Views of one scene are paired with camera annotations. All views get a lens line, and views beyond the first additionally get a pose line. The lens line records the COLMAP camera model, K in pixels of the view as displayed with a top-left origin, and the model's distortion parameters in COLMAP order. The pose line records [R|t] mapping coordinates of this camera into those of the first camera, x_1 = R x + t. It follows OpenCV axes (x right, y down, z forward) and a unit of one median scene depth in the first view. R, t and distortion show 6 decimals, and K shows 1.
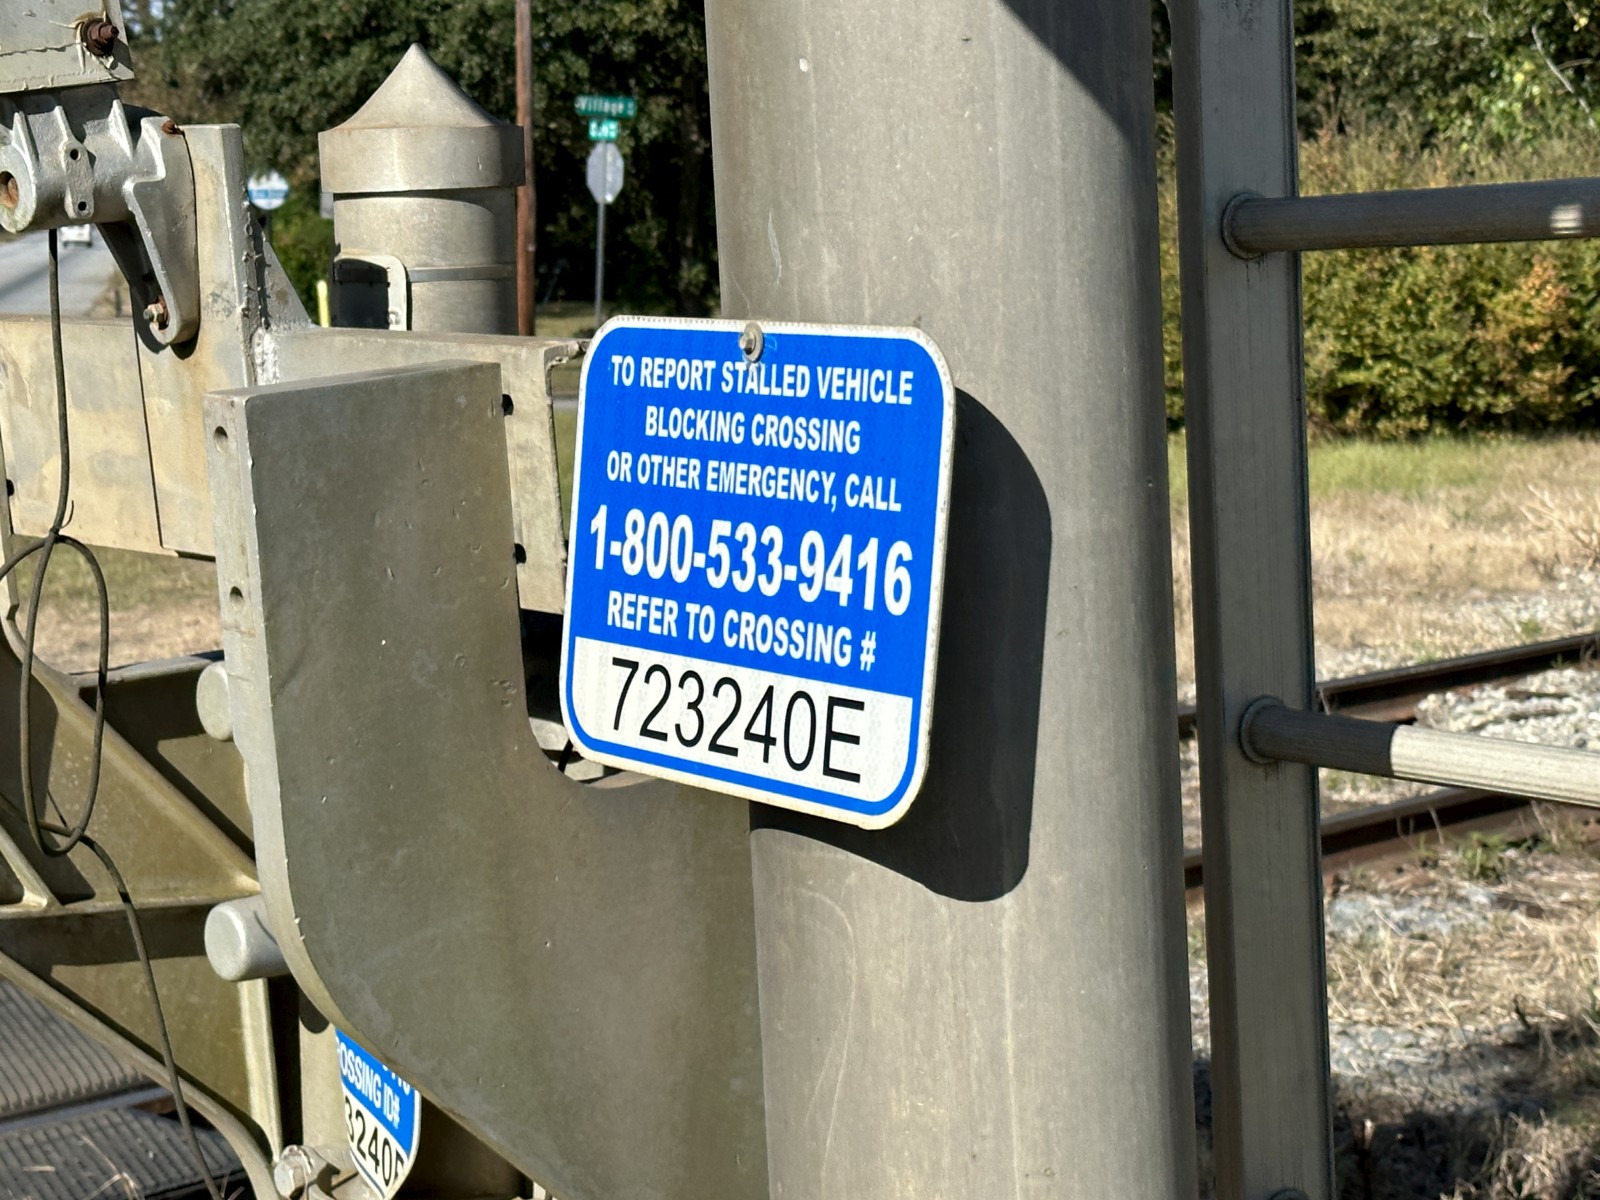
lens RADIAL K [[3278.3, 0, 814.7], [0, 3278.3, 600.0], [0, 0, 1]] dist [0.096502, 0.000000]
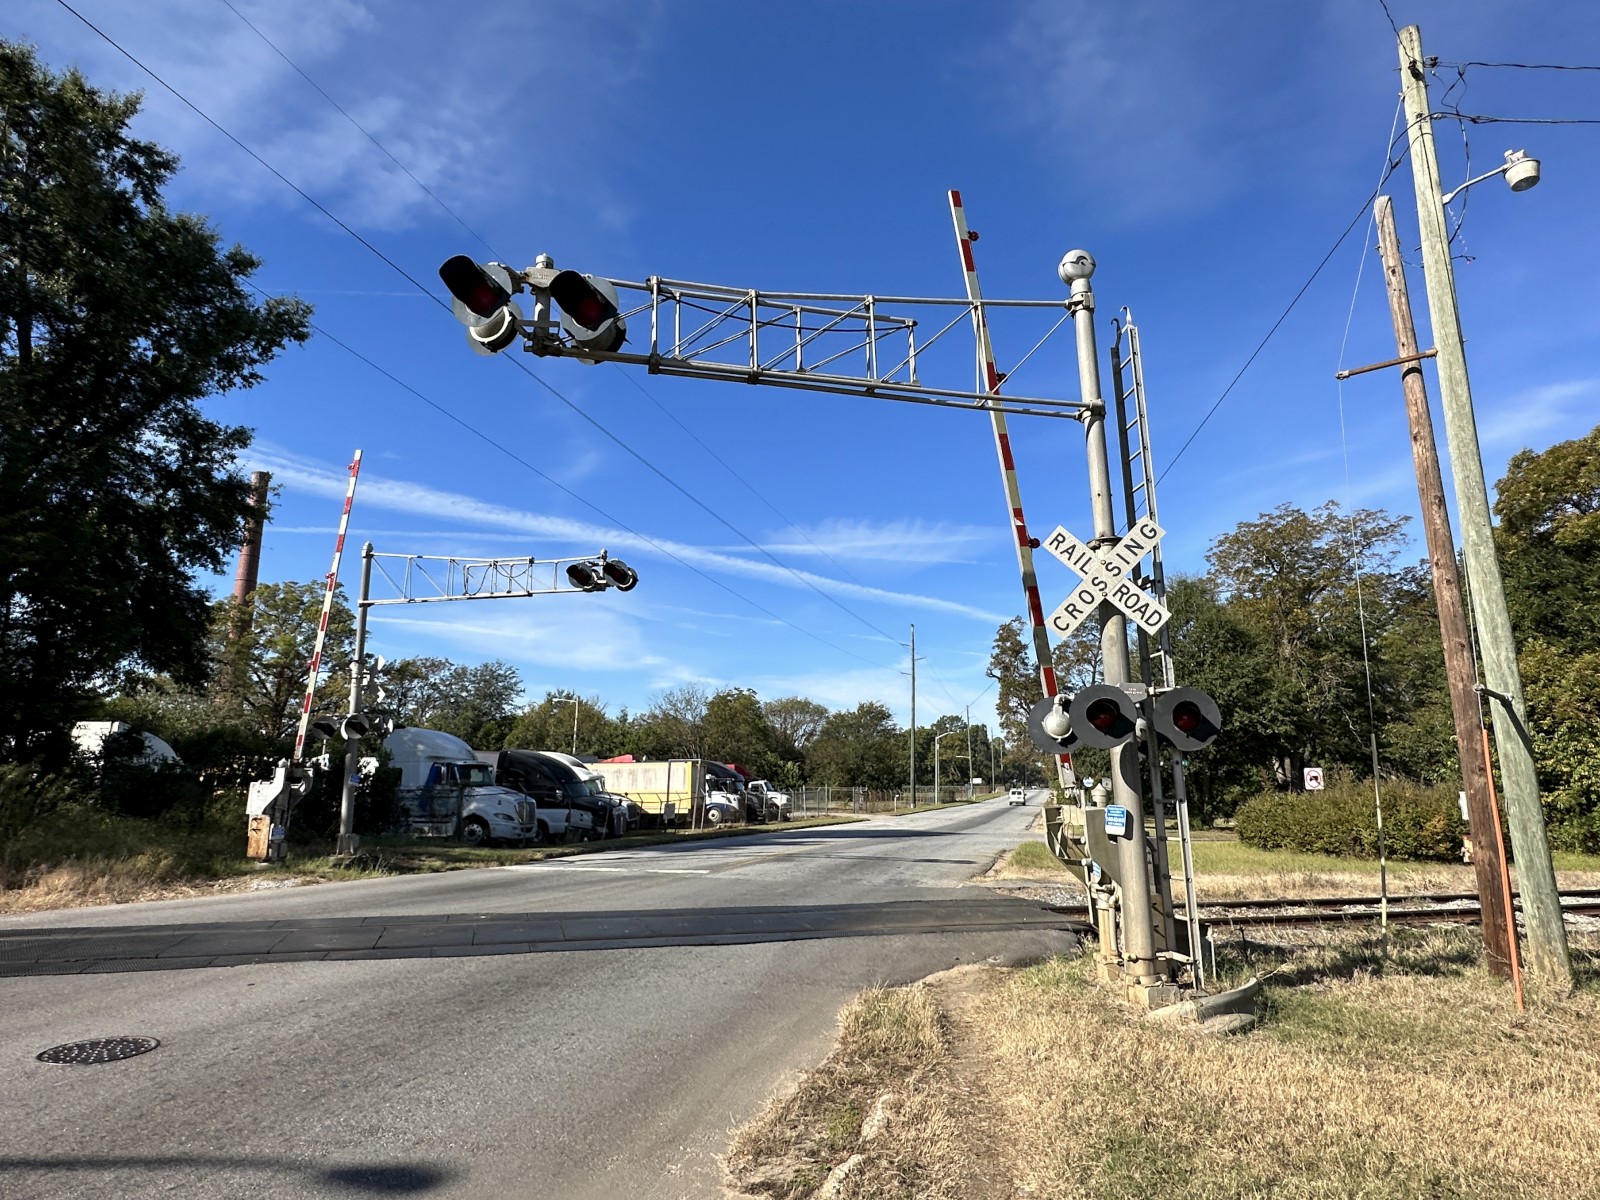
lens RADIAL K [[919.1, 0, 803.3], [0, 919.1, 599.3], [0, 0, 1]] dist [-0.005359, 0.001144]
pose [[0.895871, -0.055491, -0.440836, 0.026715], [-0.083982, 0.953138, -0.290647, 0.016207], [0.436306, 0.297404, 0.849228, -0.158646]]
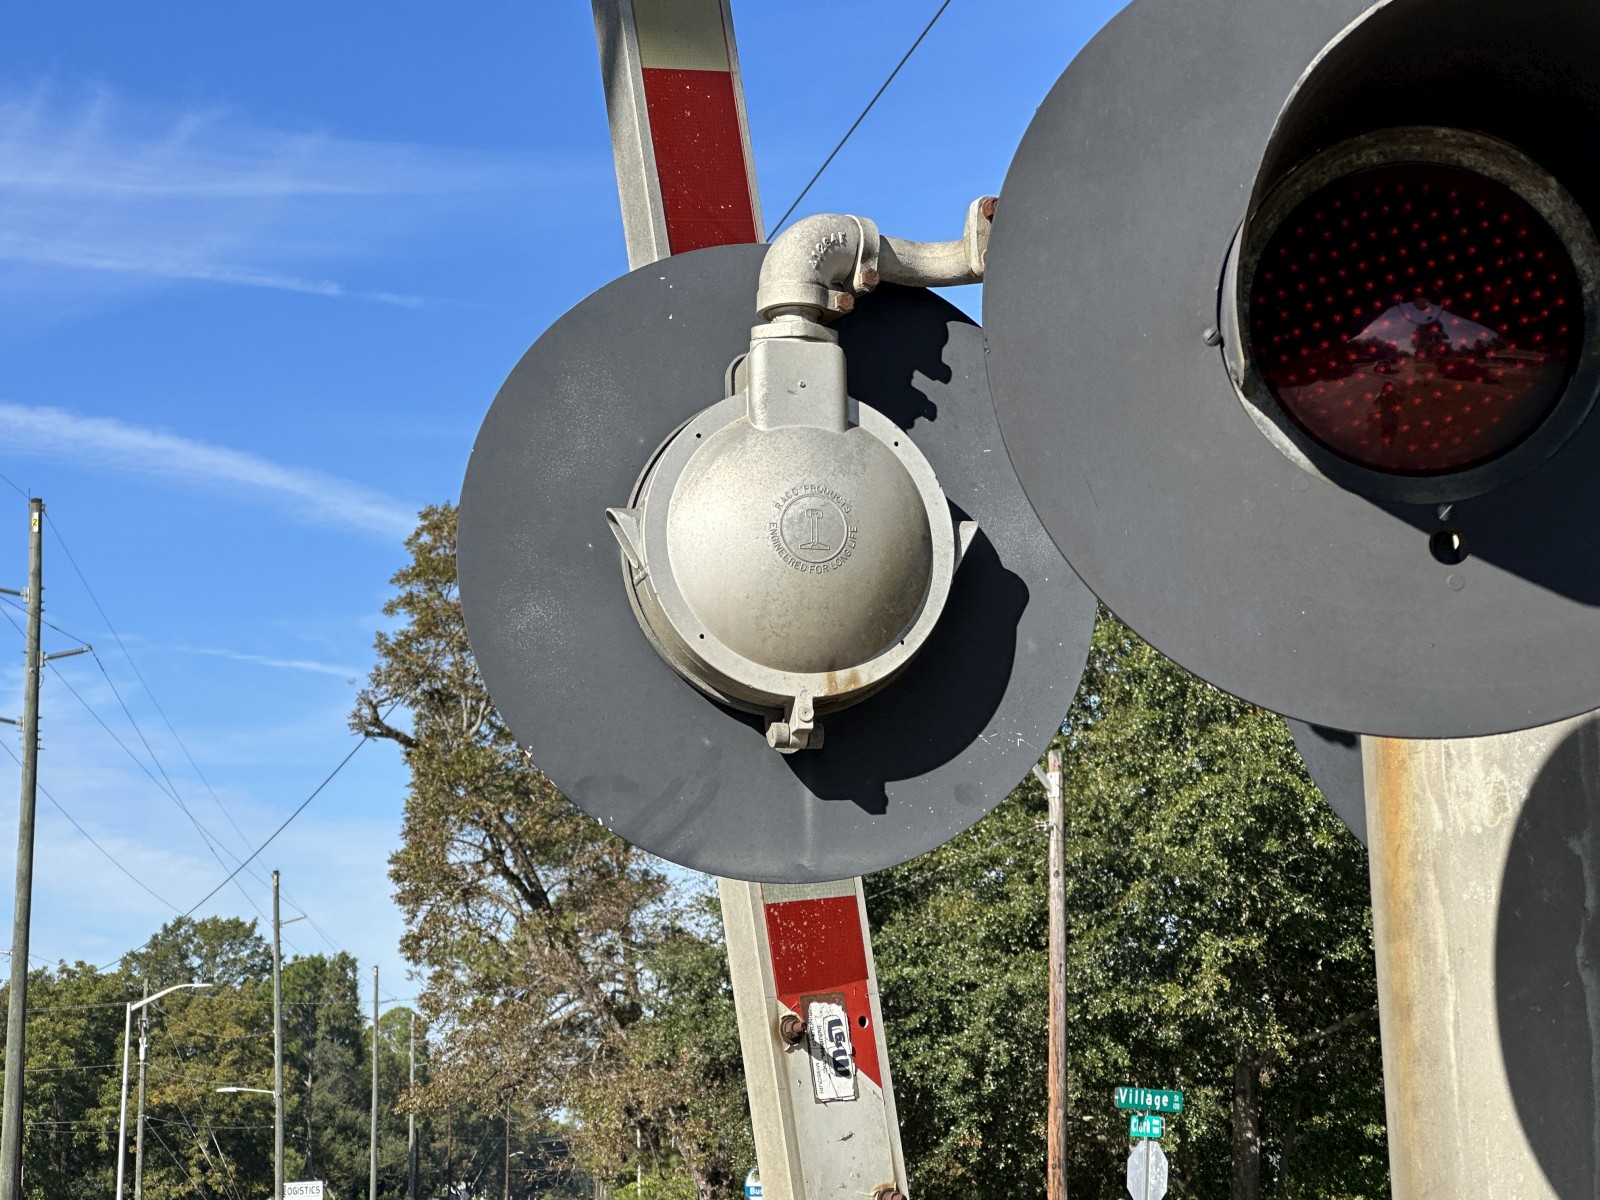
lens RADIAL K [[3801.5, 0, 799.5], [0, 3801.5, 696.1], [0, 0, 1]] dist [0.273243, 0.000000]
pose [[0.988596, -0.002360, -0.150573, -0.001054], [-0.035037, 0.968833, -0.245224, 0.000950], [0.146459, 0.247703, 0.957702, -0.031088]]
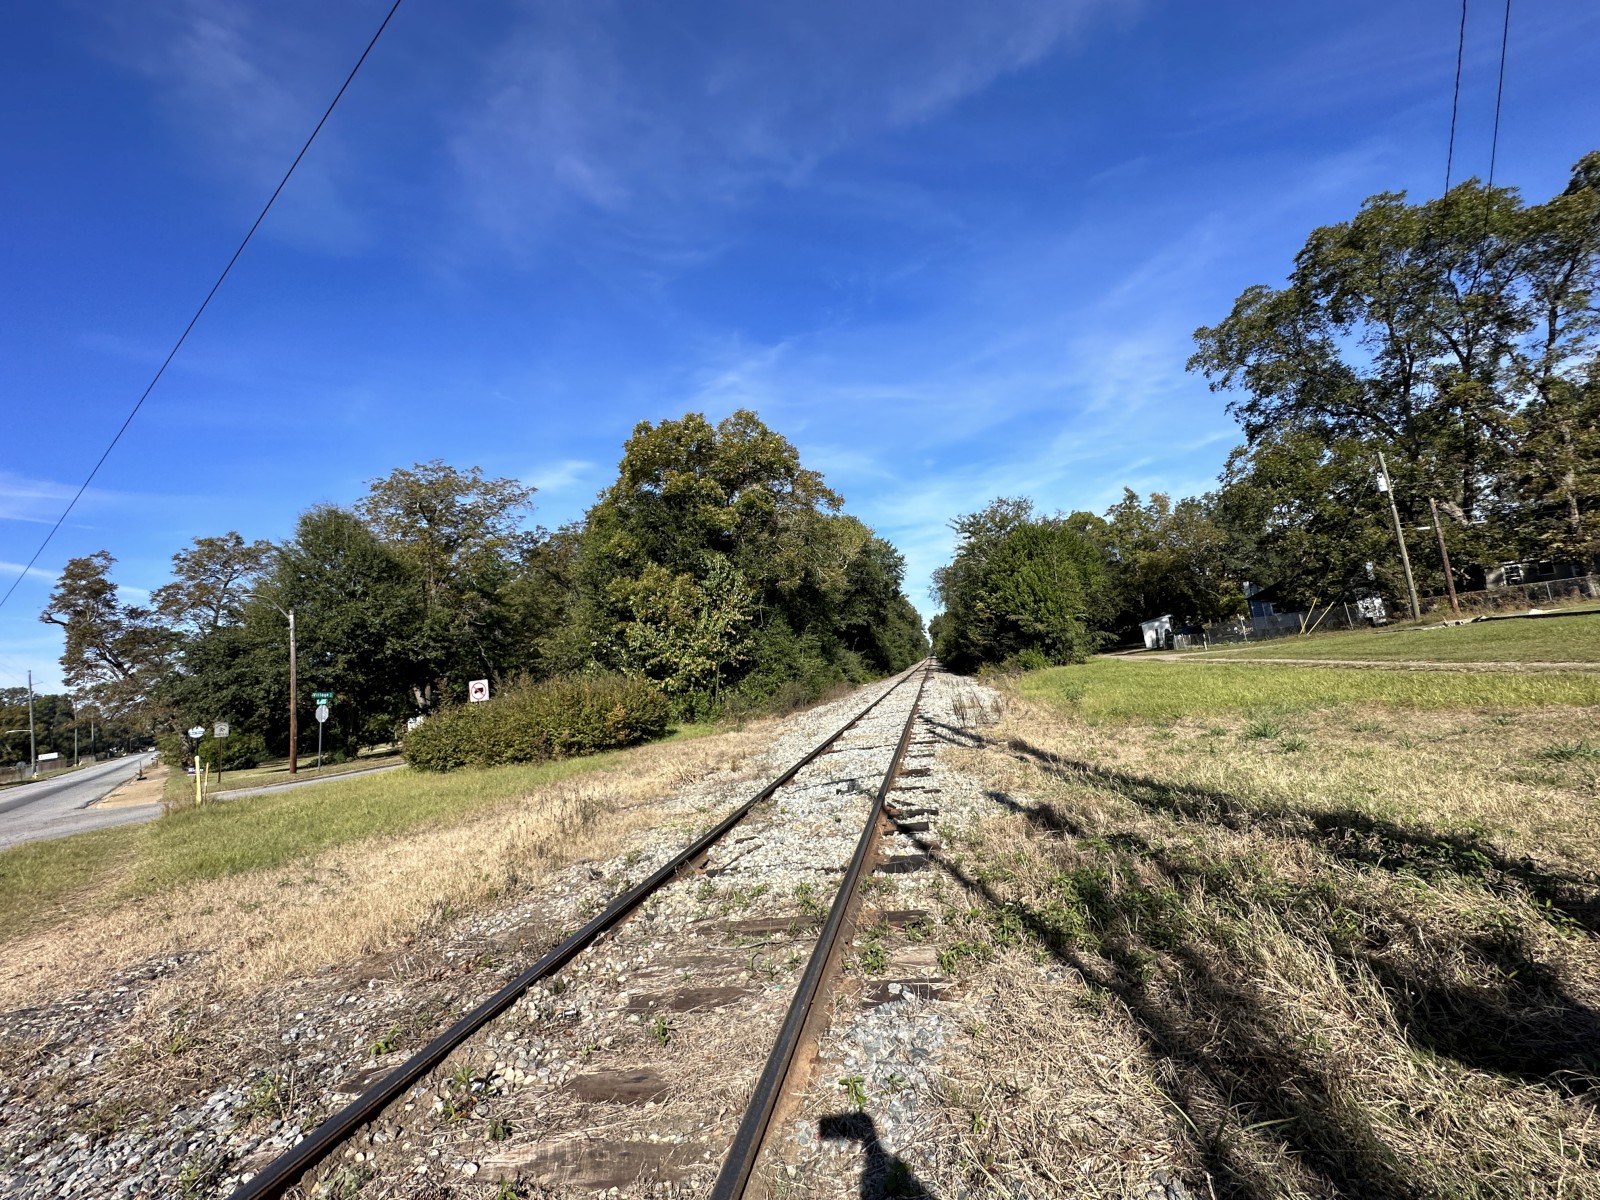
lens RADIAL K [[638.2, 0, 802.1], [0, 638.2, 598.9], [0, 0, 1]] dist [-0.000863, 0.000128]
pose [[0.835300, -0.017862, 0.549505, -0.007161], [0.166198, 0.960916, -0.221401, -0.010405], [-0.524073, 0.276263, 0.805621, 0.139444]]
